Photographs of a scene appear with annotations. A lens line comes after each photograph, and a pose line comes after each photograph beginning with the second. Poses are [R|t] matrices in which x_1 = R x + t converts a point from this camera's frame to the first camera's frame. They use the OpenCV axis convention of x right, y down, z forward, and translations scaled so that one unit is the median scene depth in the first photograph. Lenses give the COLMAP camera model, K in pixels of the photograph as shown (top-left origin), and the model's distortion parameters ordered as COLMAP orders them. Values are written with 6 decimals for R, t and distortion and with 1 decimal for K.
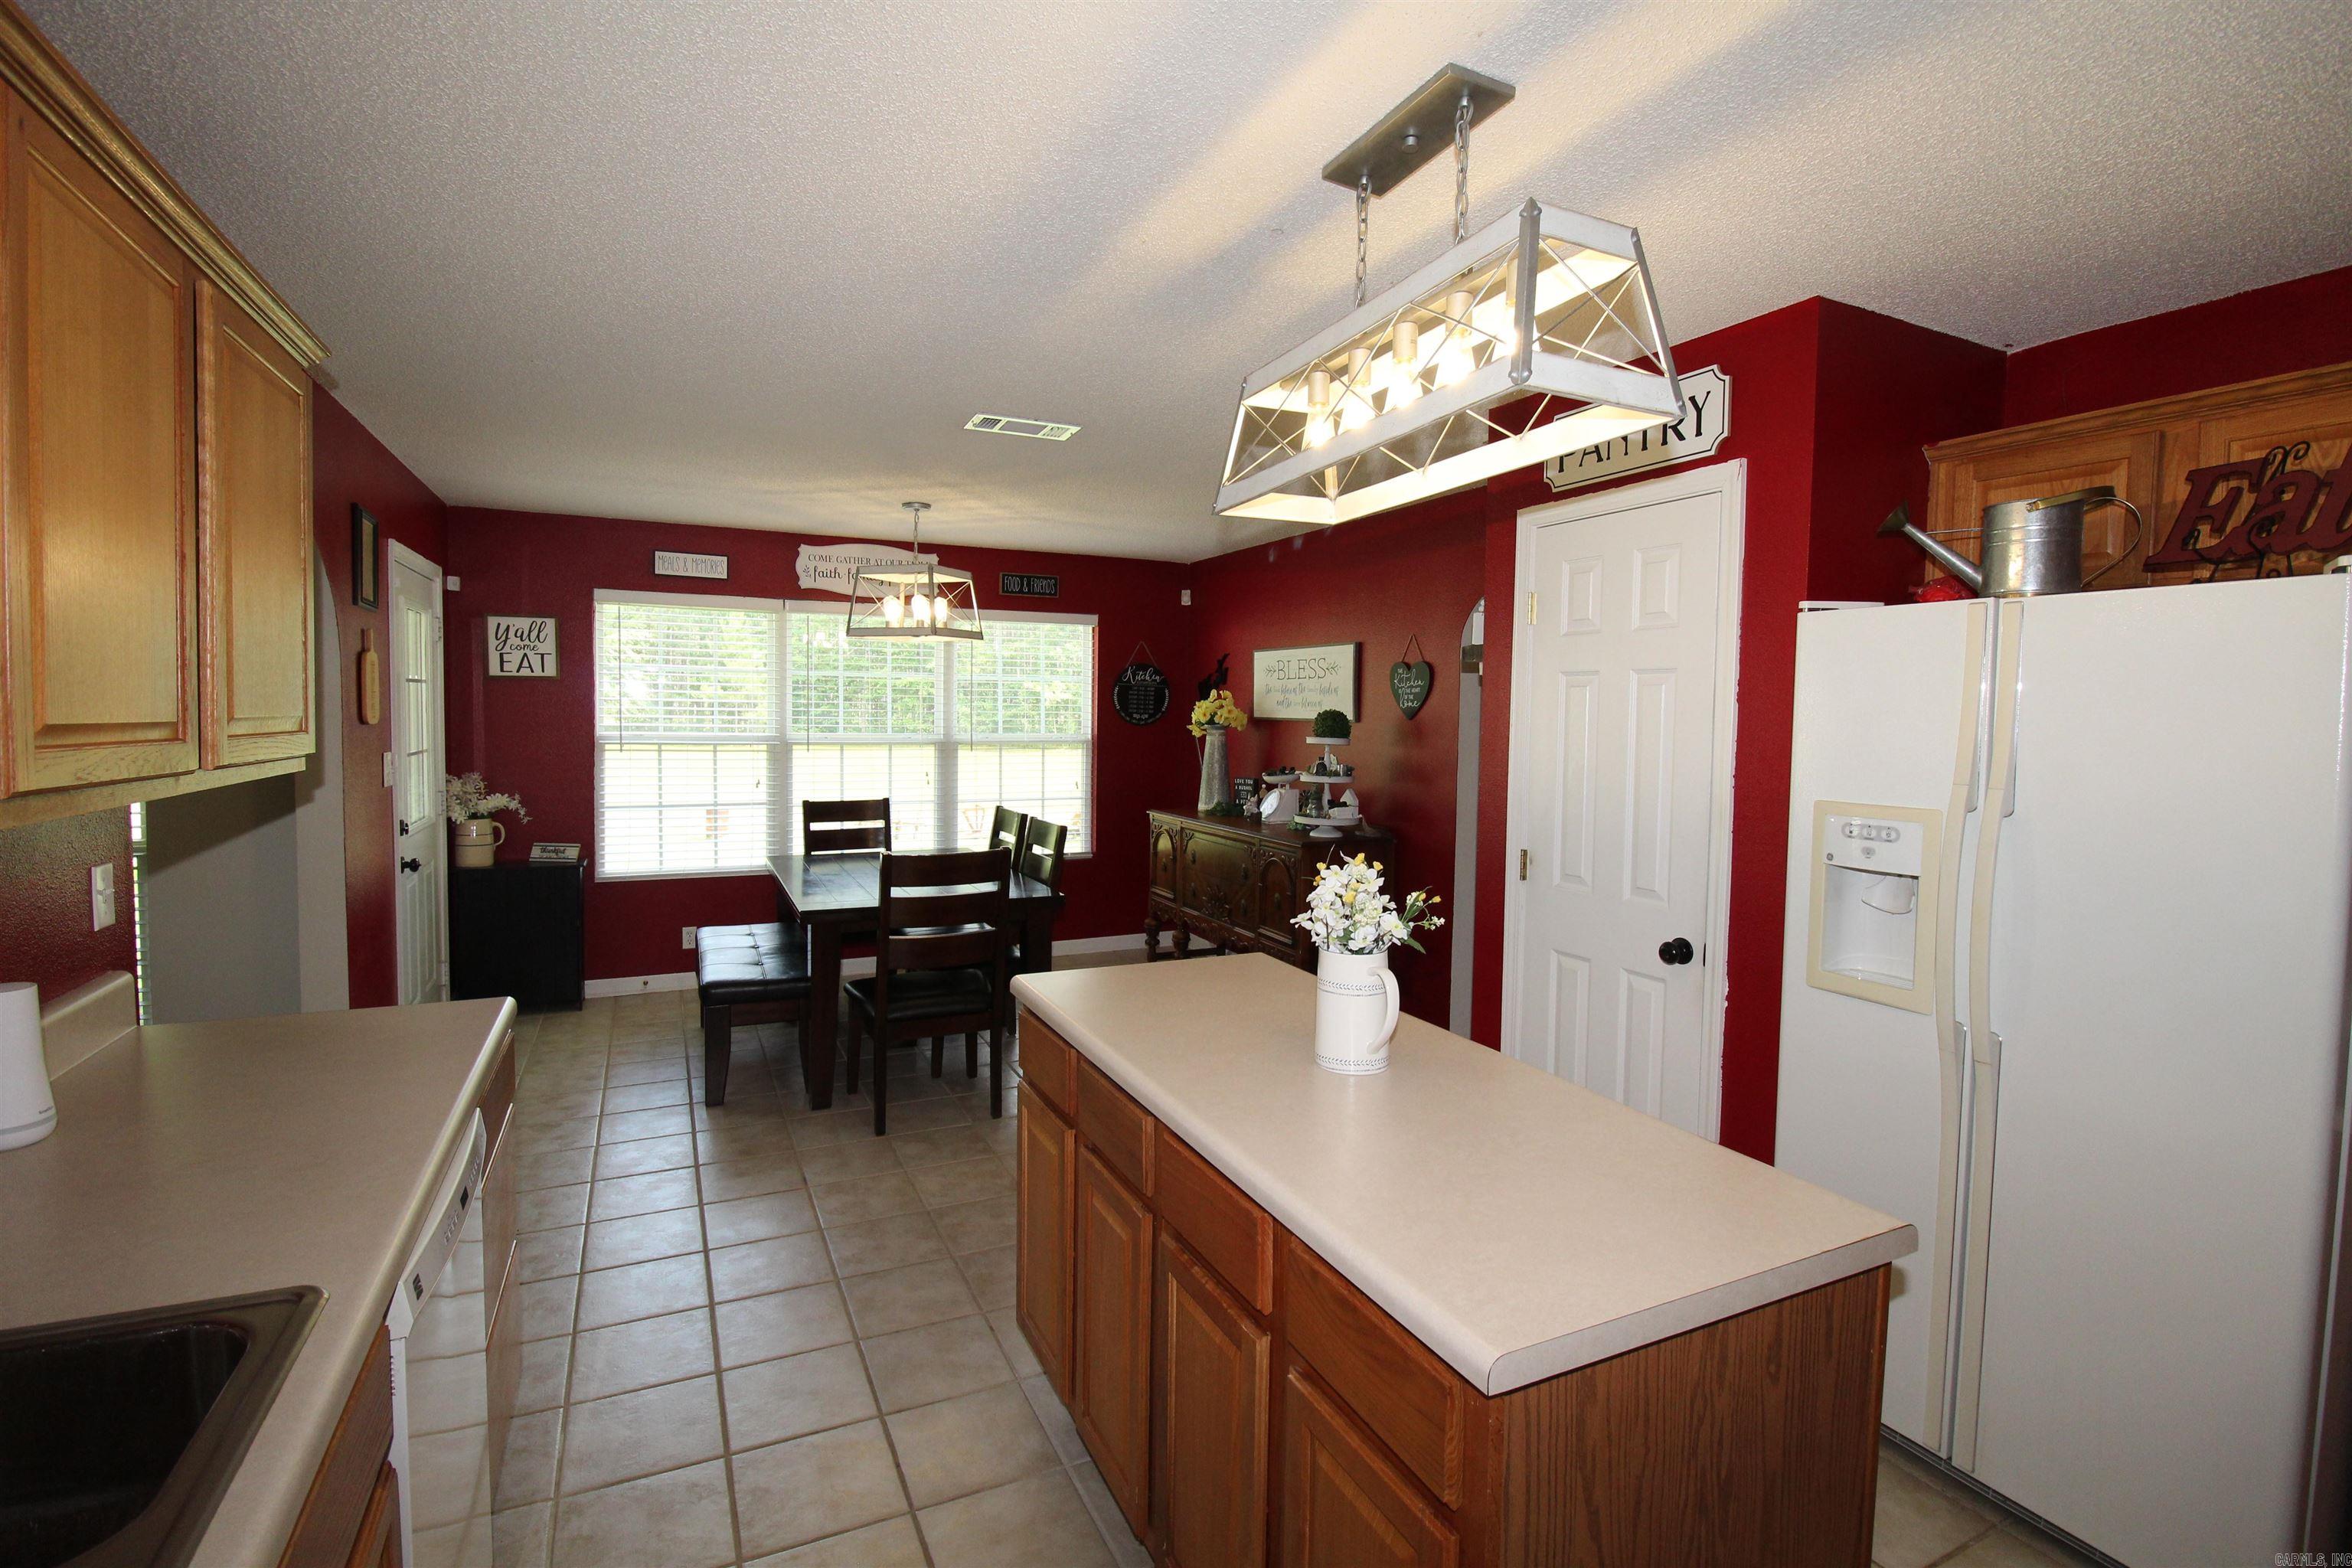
lens RADIAL K [[1091.2, 0, 1182.9], [0, 1091.2, 767.2], [0, 0, 1]] dist [-0.004457, -0.010151]
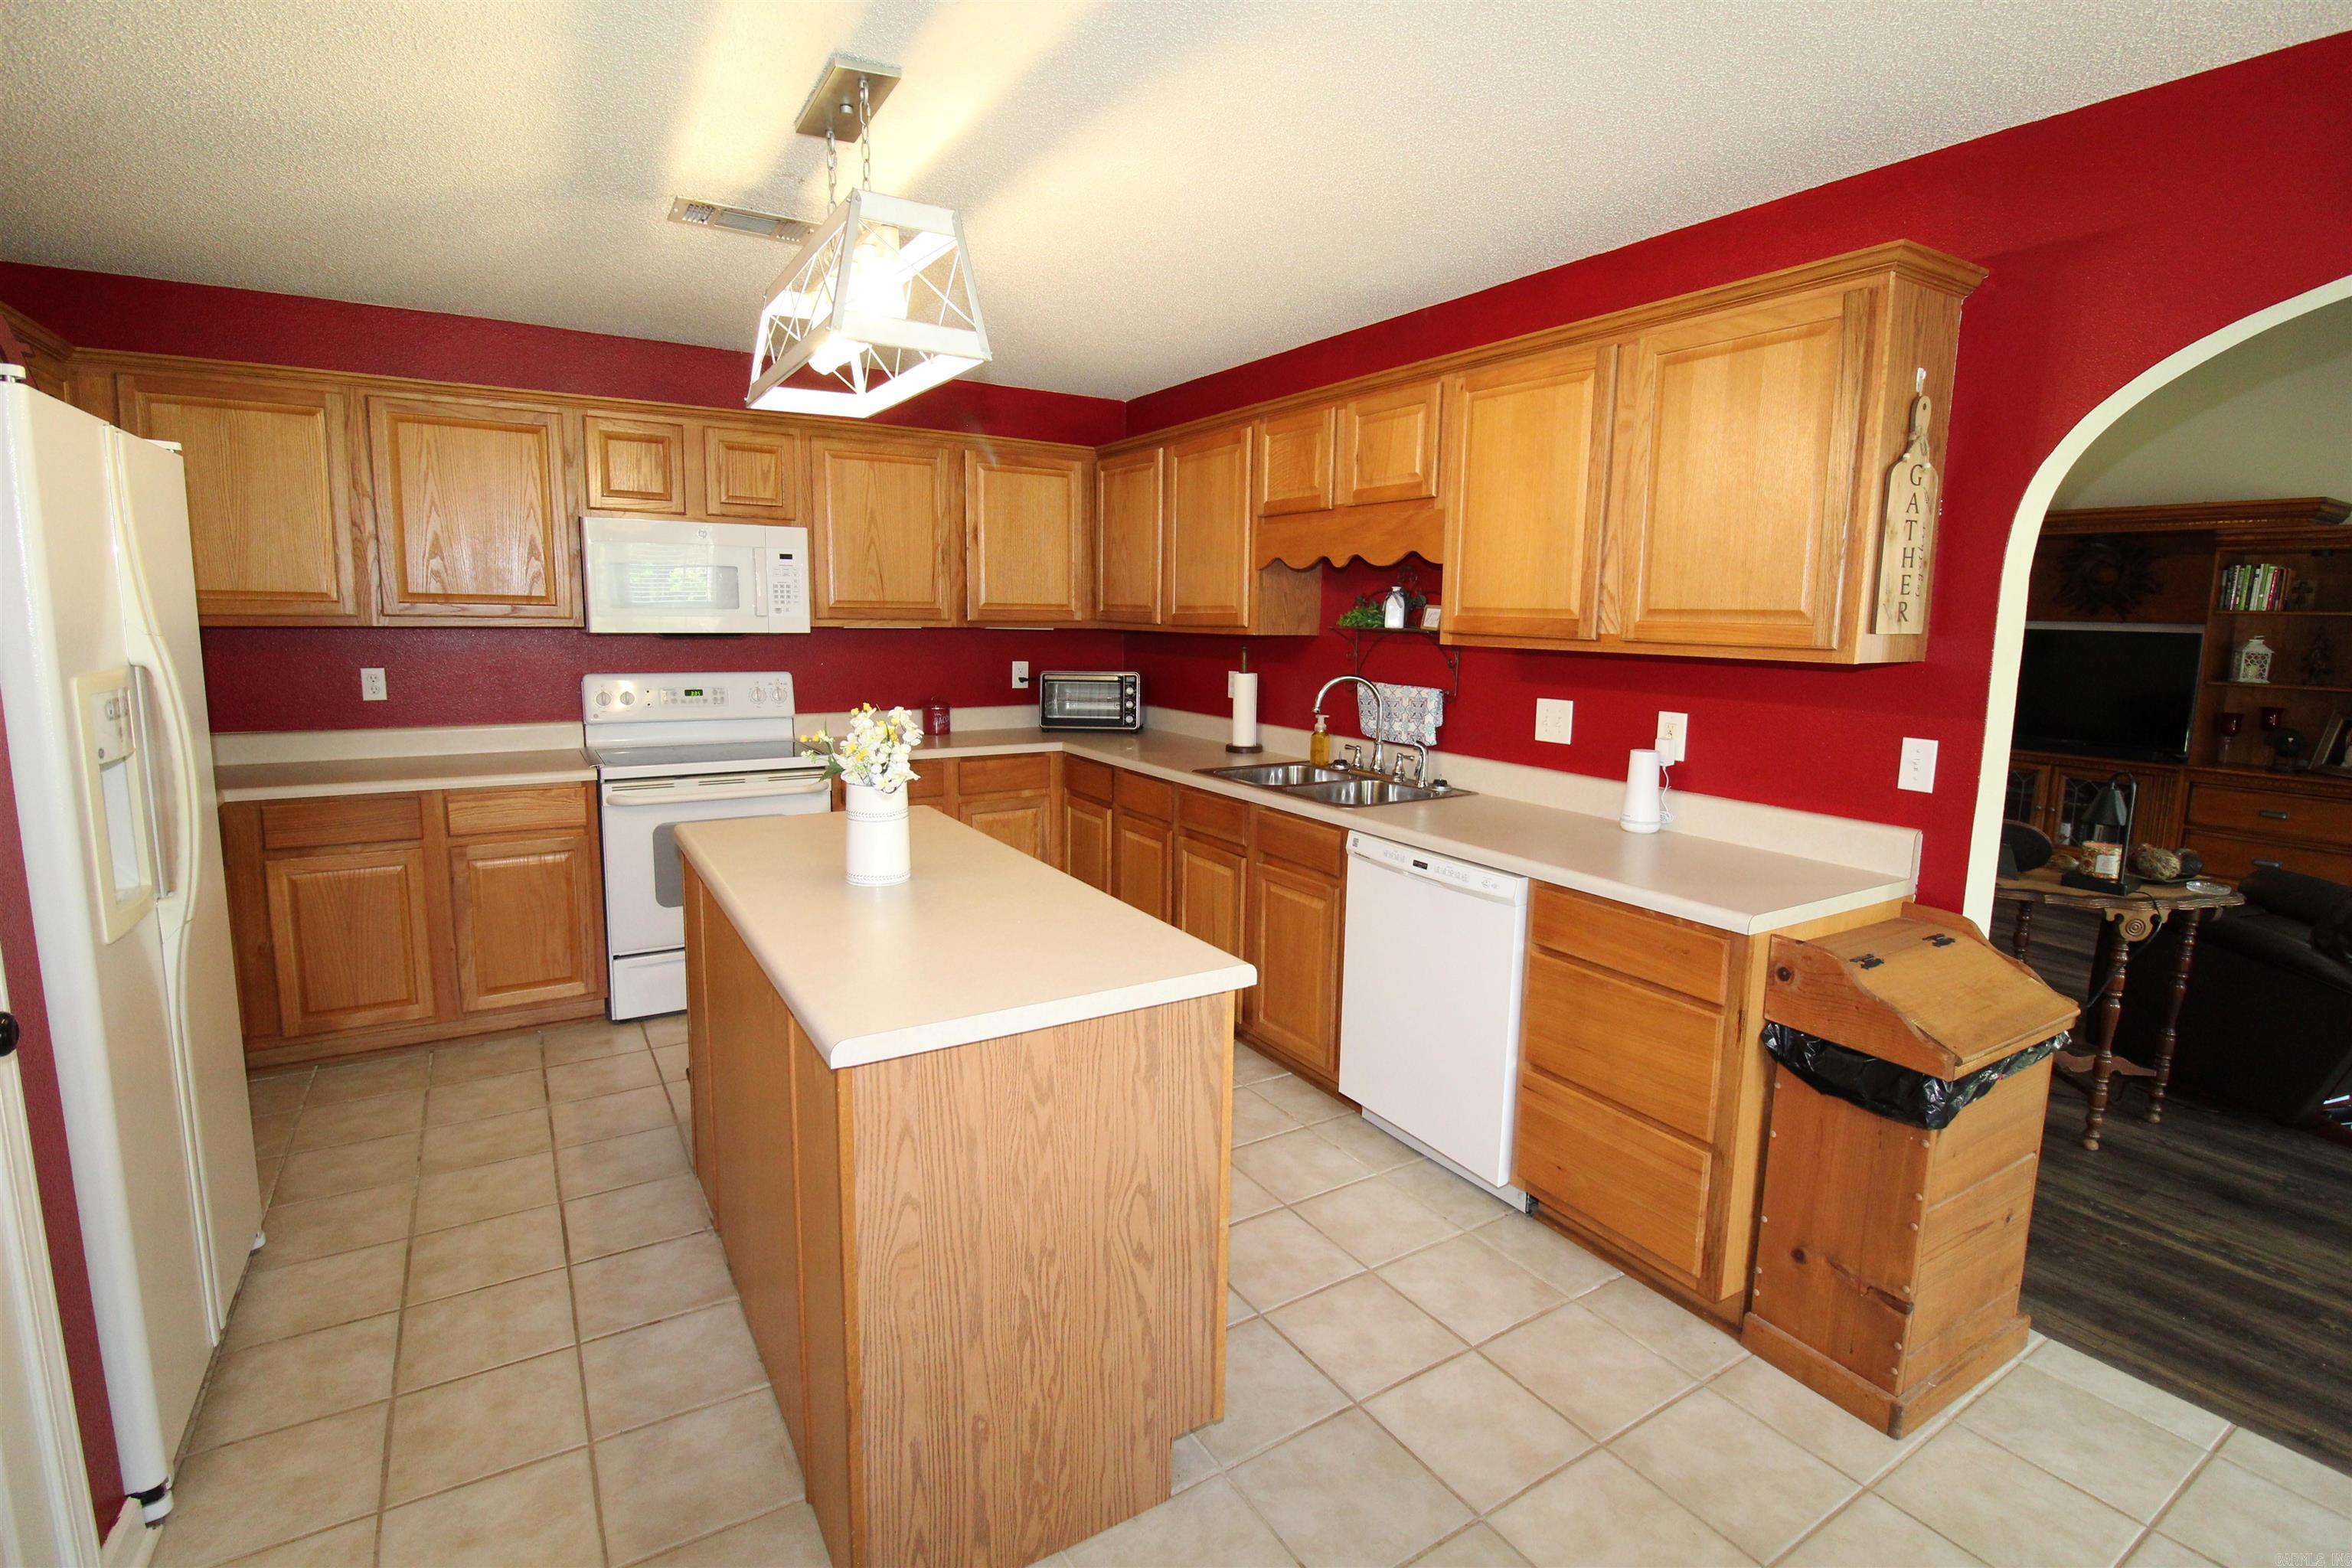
lens RADIAL K [[1091.2, 0, 1185.0], [0, 1091.2, 761.5], [0, 0, 1]] dist [-0.004457, -0.010151]
pose [[-0.993652, -0.015923, -0.111361, -0.013827], [-0.036608, 0.981818, 0.186264, -0.029359], [0.106370, 0.189158, -0.976168, 0.745672]]
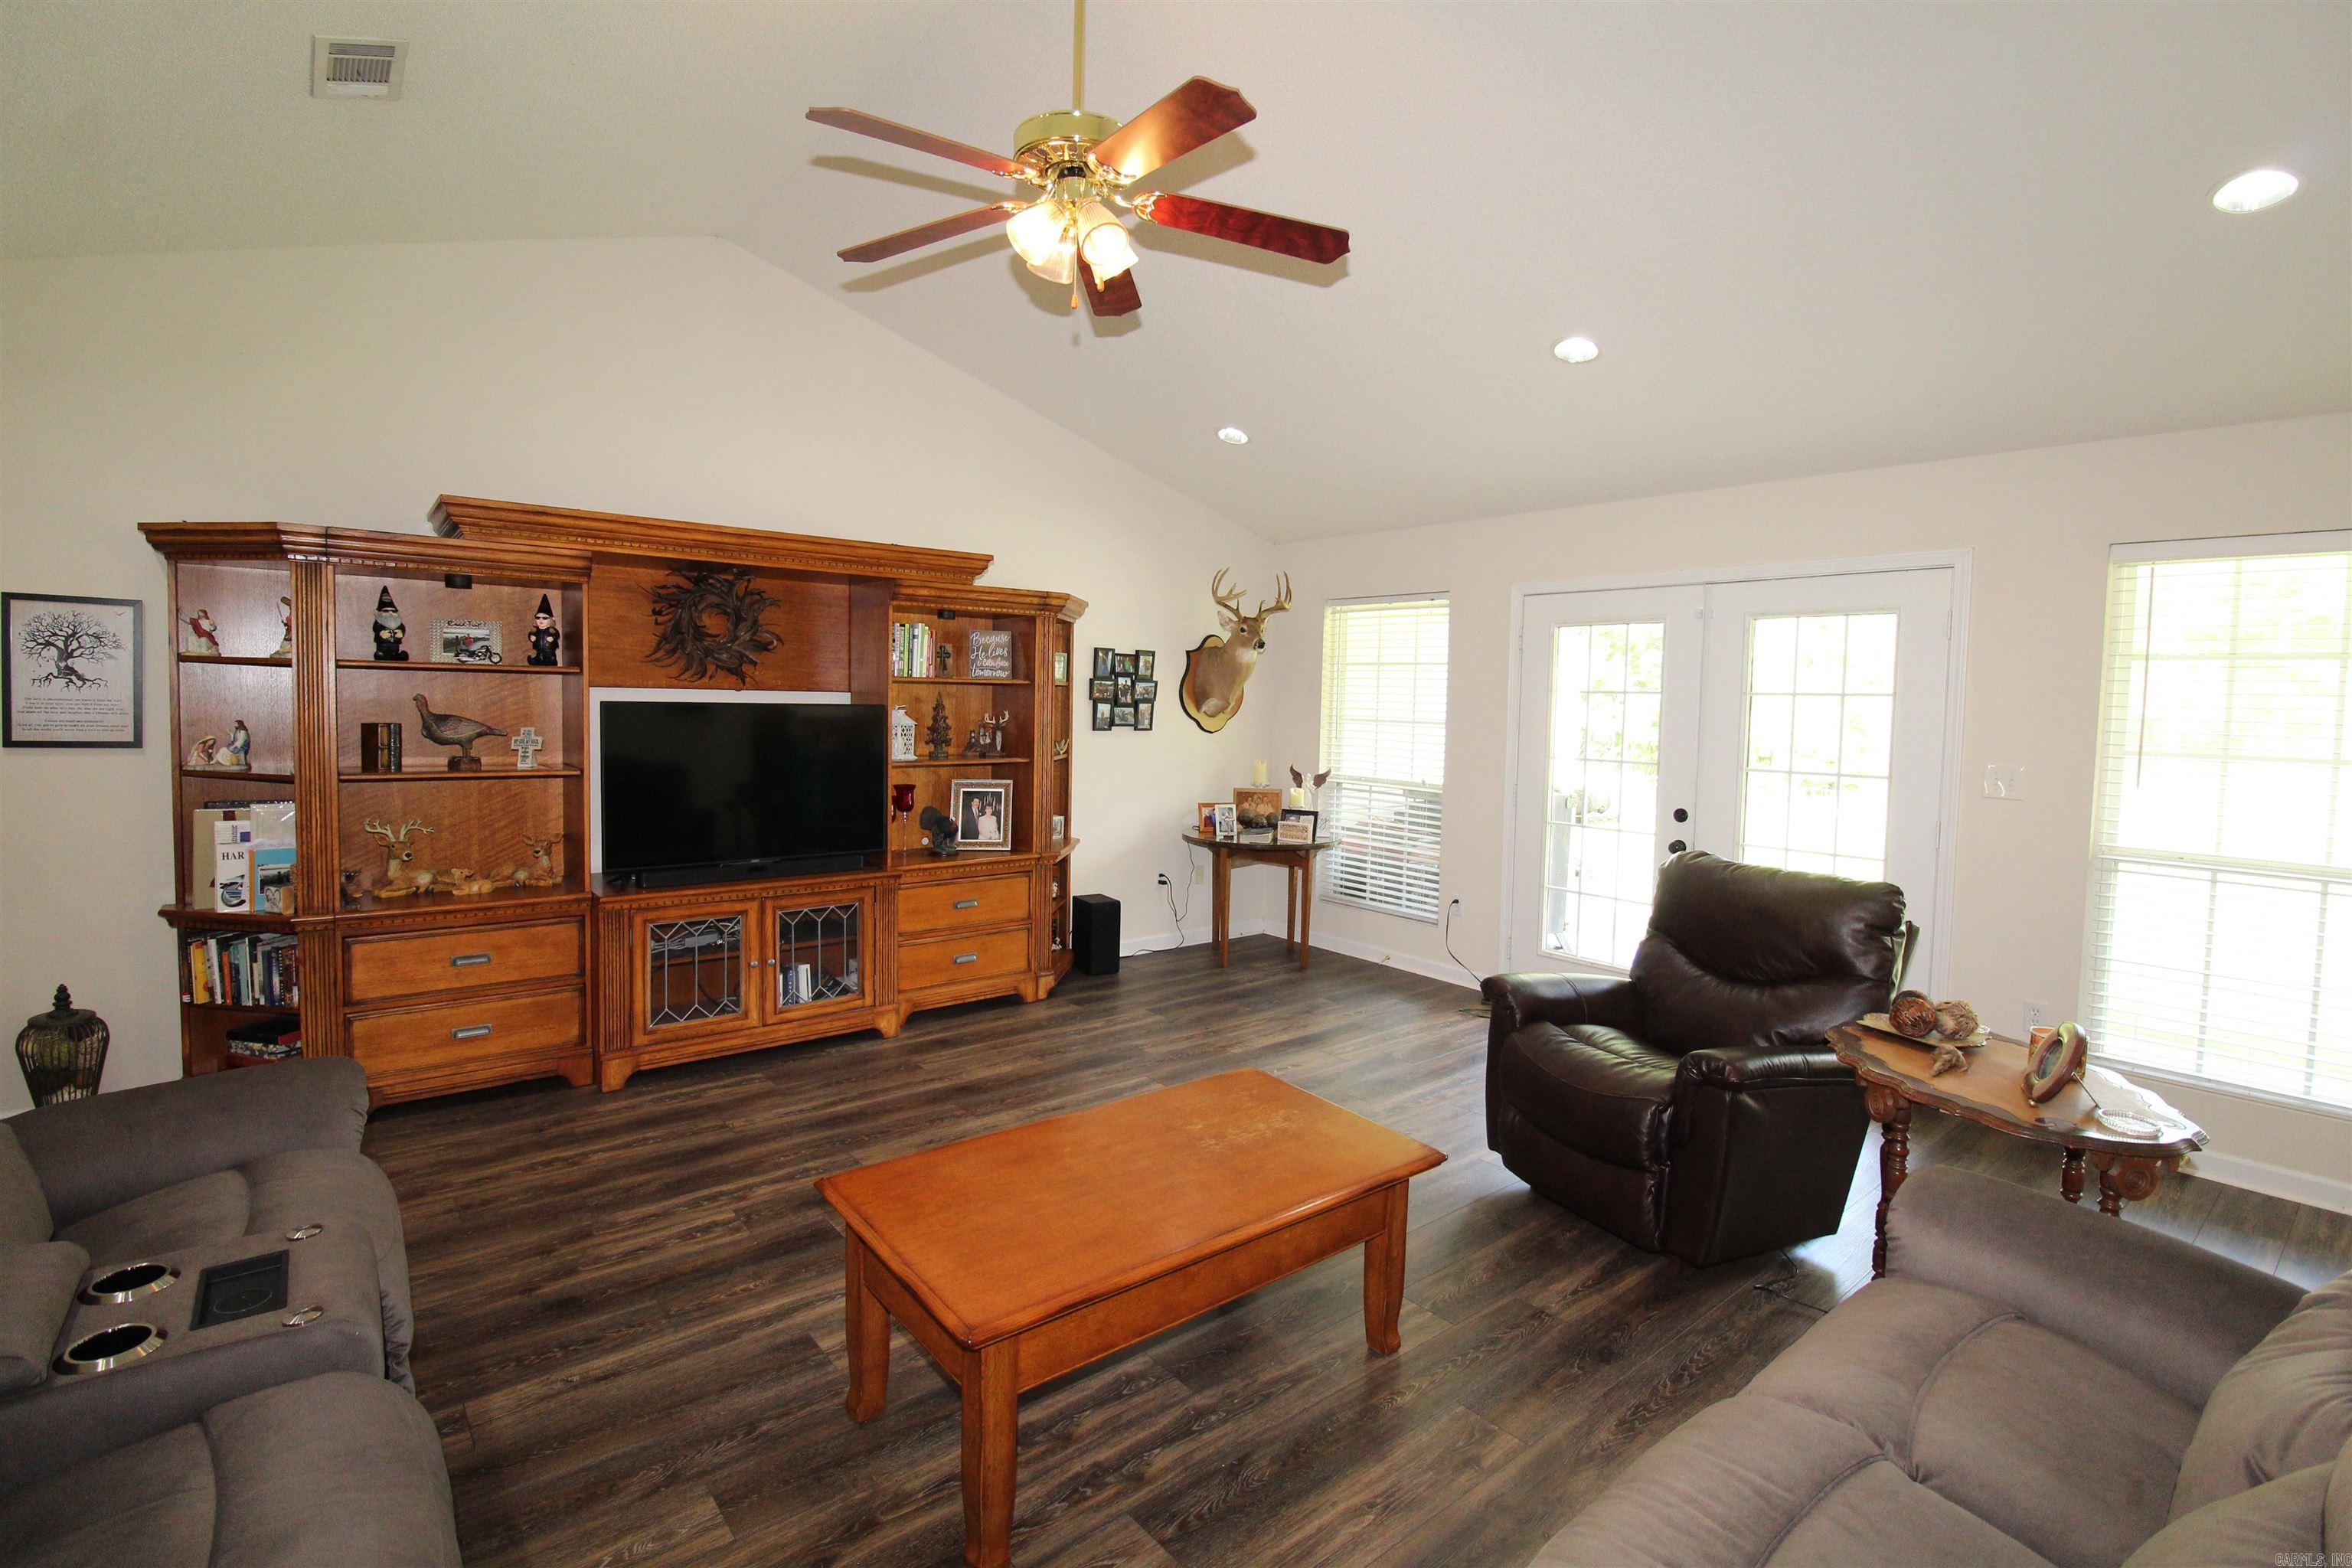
lens RADIAL K [[1091.2, 0, 1193.3], [0, 1091.2, 753.0], [0, 0, 1]] dist [-0.004457, -0.010151]
pose [[0.243877, 0.044661, -0.968777, -0.215502], [-0.069837, 0.997154, 0.028389, 0.004410], [0.967288, 0.060733, 0.246302, -0.184676]]
